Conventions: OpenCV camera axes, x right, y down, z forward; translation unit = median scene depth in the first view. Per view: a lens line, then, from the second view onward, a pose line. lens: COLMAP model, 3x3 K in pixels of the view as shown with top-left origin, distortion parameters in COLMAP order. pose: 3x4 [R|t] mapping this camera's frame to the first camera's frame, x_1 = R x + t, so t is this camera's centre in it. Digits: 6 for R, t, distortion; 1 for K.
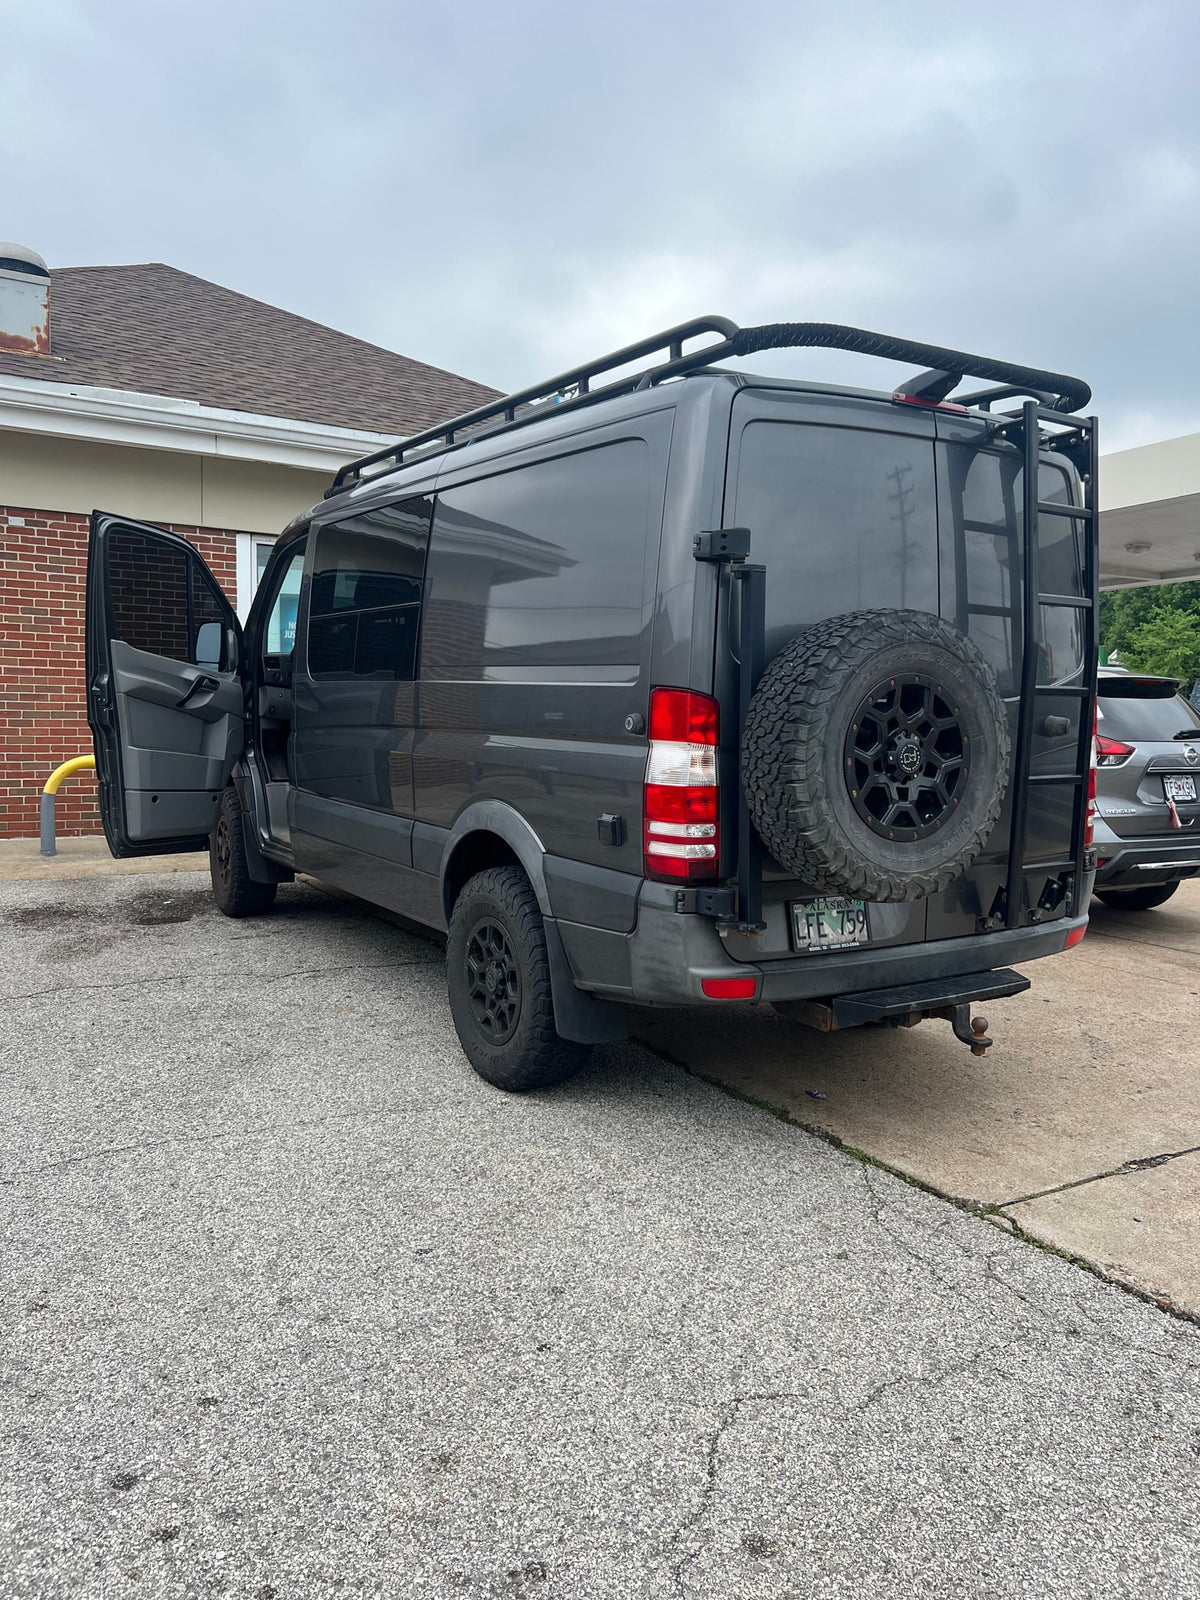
lens RADIAL K [[1237.0, 0, 602.9], [0, 1237.0, 831.8], [0, 0, 1]] dist [0.035894, 0.002686]
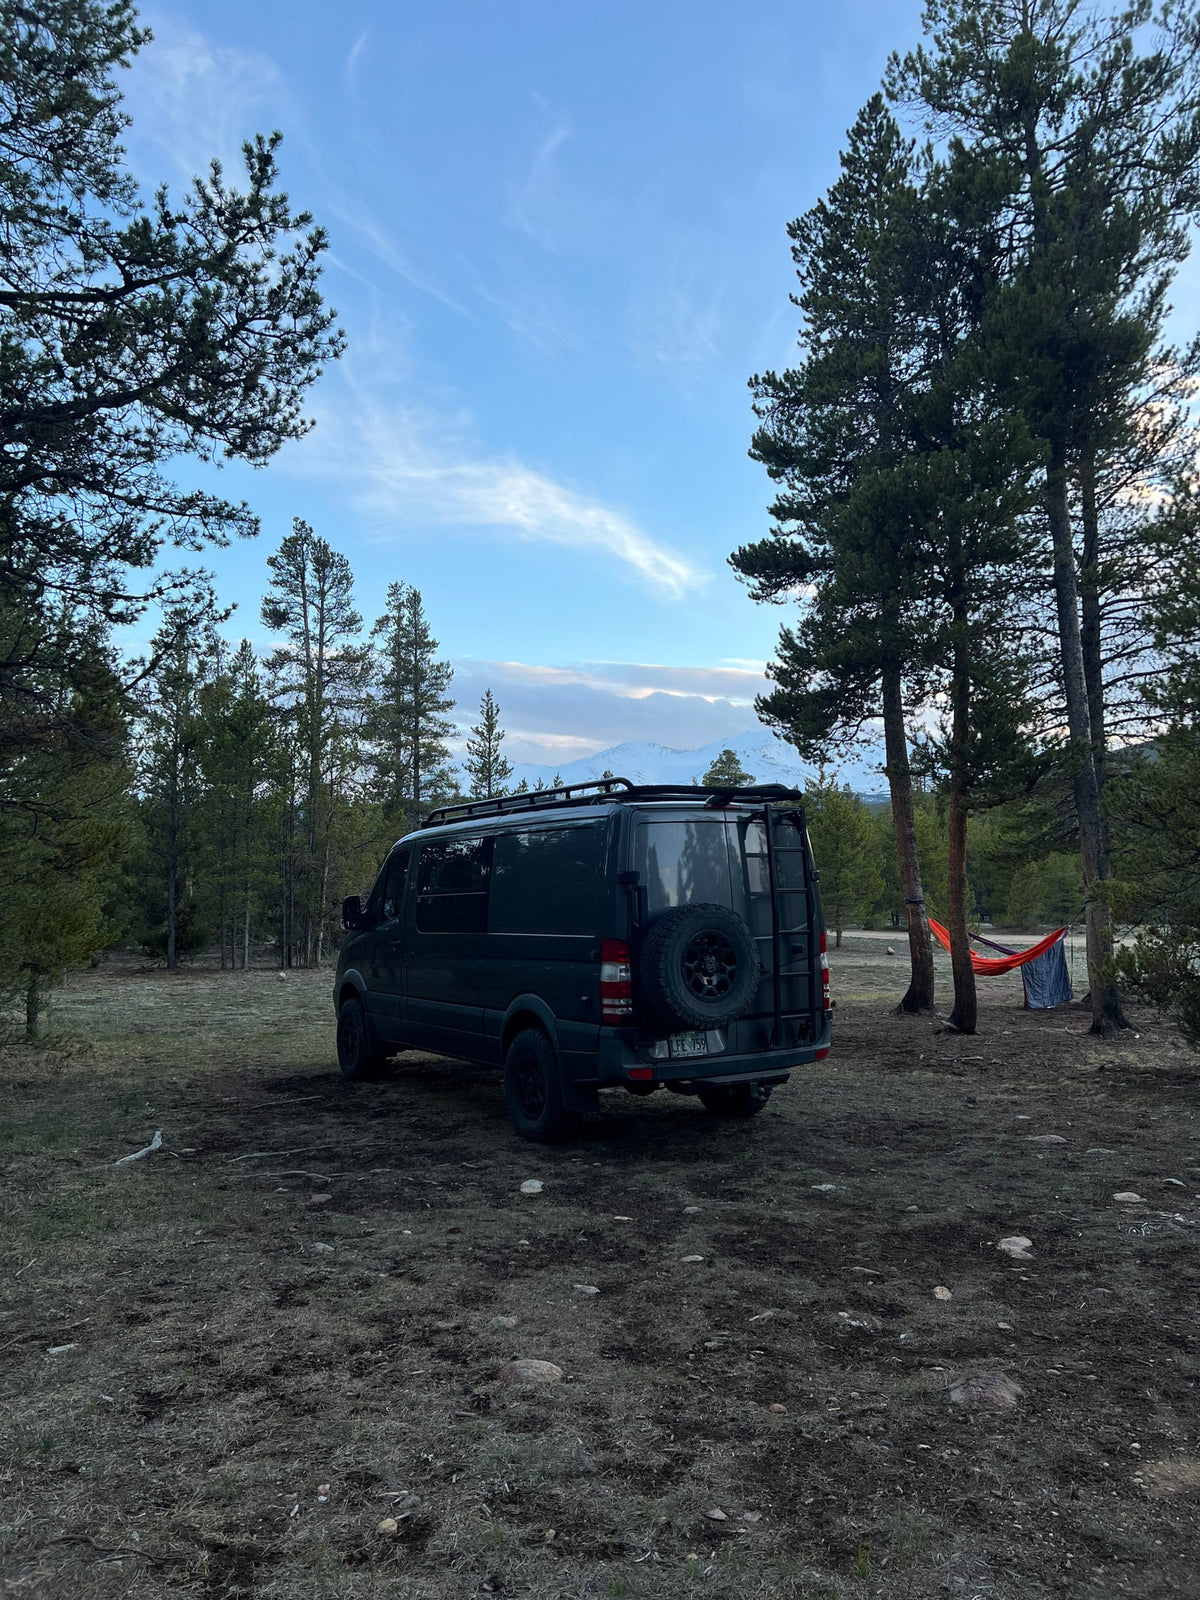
lens RADIAL K [[1142.1, 0, 600.0], [0, 1142.1, 800.0], [0, 0, 1]] dist [0.085626, -0.125683]
pose [[0.999302, -0.035386, 0.012013, 0.021662], [0.037093, 0.978294, -0.203873, 0.062248], [-0.004538, 0.204176, 0.978924, -1.110357]]
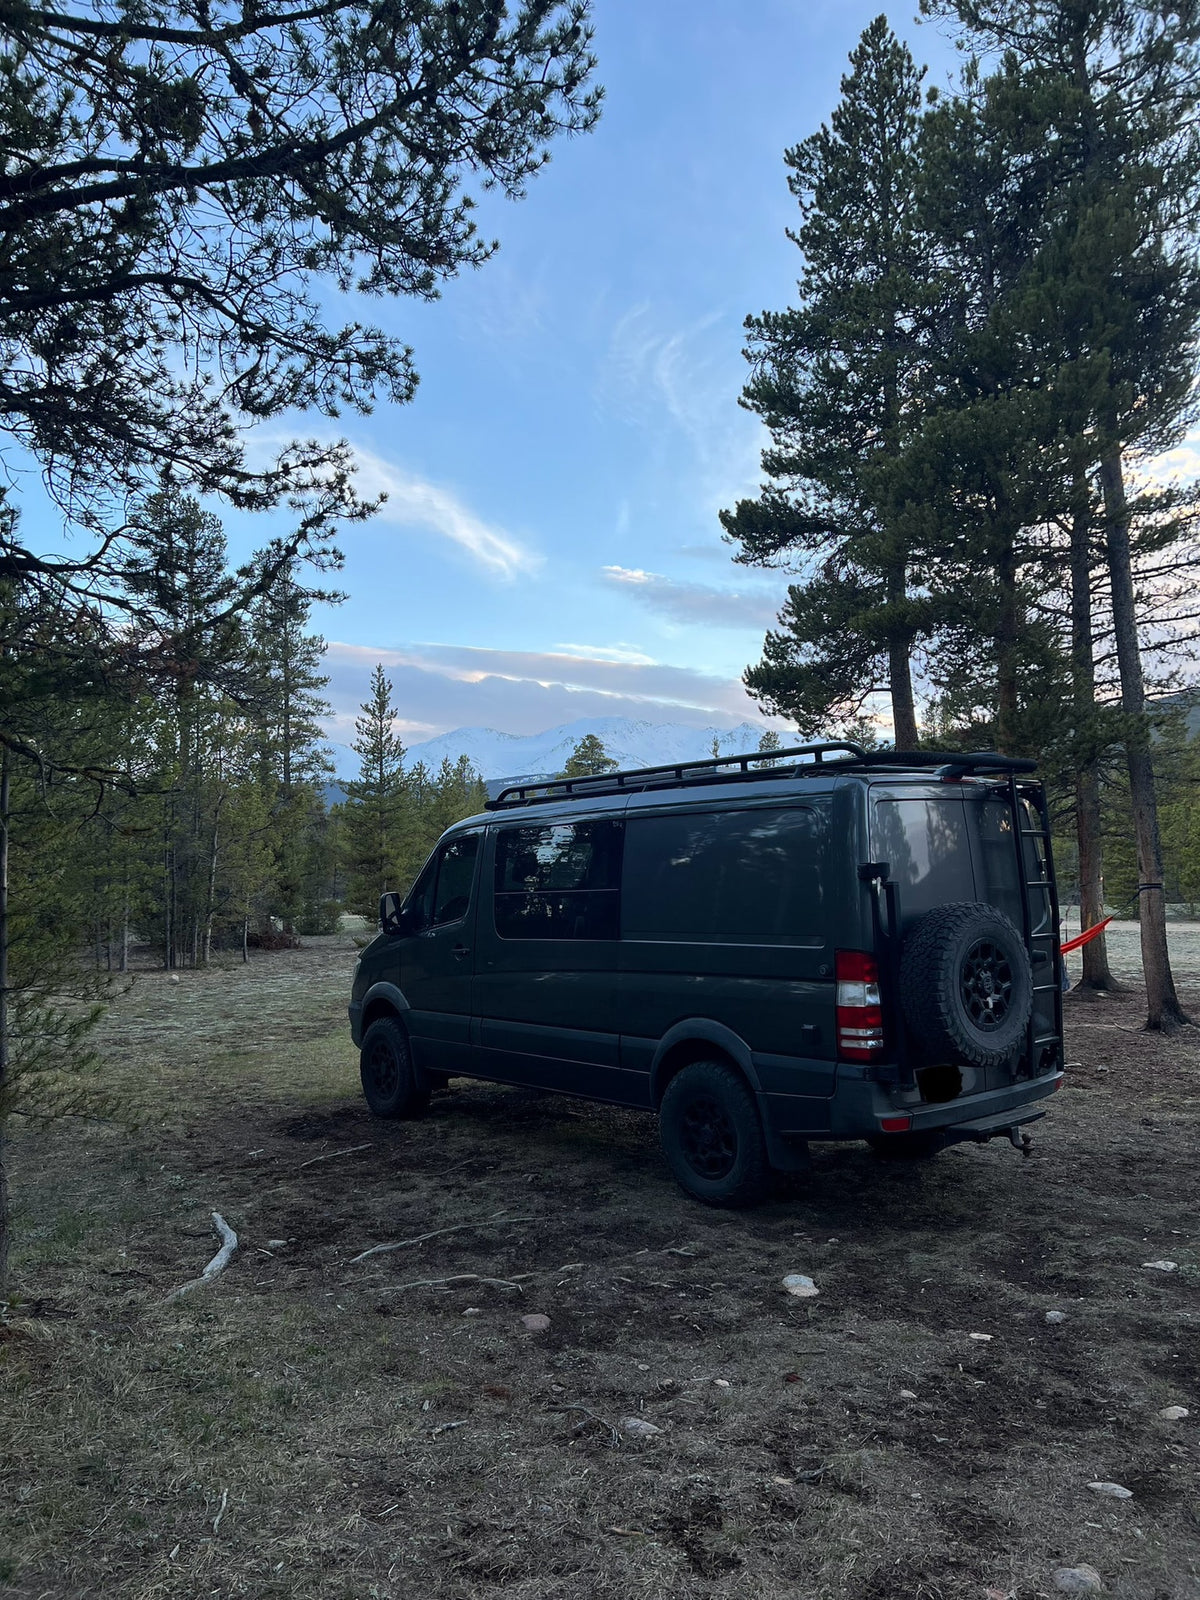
lens RADIAL K [[1151.0, 0, 600.0], [0, 1151.0, 800.0], [0, 0, 1]] dist [0.057741, -0.065396]
pose [[0.988634, -0.035625, 0.146064, -0.524323], [0.062639, 0.980785, -0.184762, -0.043931], [-0.136675, 0.191811, 0.971869, -0.591490]]
